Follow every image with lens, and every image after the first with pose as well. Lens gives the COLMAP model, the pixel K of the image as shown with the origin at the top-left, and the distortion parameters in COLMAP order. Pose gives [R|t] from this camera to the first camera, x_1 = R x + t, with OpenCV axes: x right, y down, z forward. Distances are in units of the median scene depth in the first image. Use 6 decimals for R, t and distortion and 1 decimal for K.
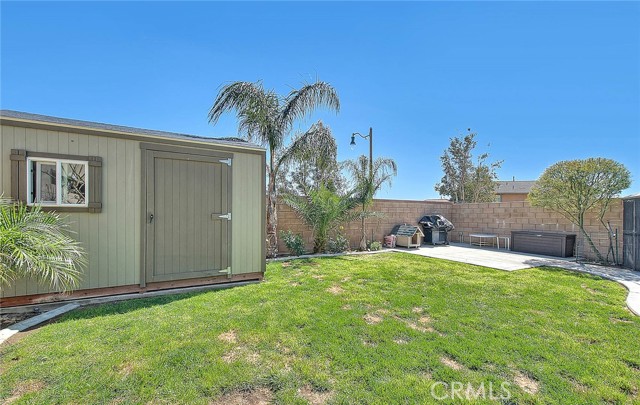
lens RADIAL K [[266.9, 0, 314.2], [0, 266.9, 217.0], [0, 0, 1]] dist [-0.000735, -0.000282]
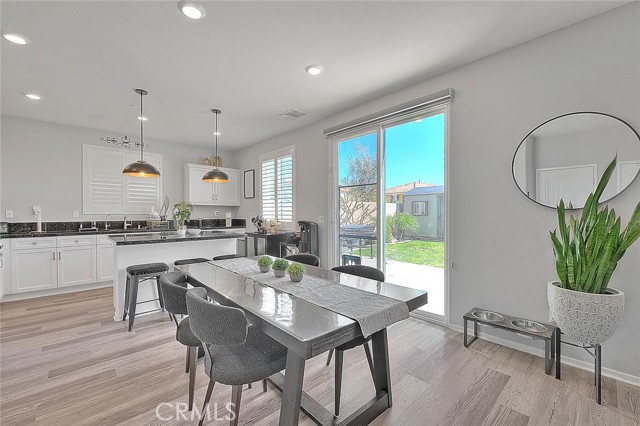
lens RADIAL K [[270.0, 0, 320.0], [0, 270.0, 213.0], [0, 0, 1]] dist [-0.001996, -0.000533]
pose [[0.239102, 0.000479, -0.970994, 1.166323], [-0.002867, 0.999996, -0.000213, -0.024226], [0.970990, 0.002834, 0.239102, -0.630300]]
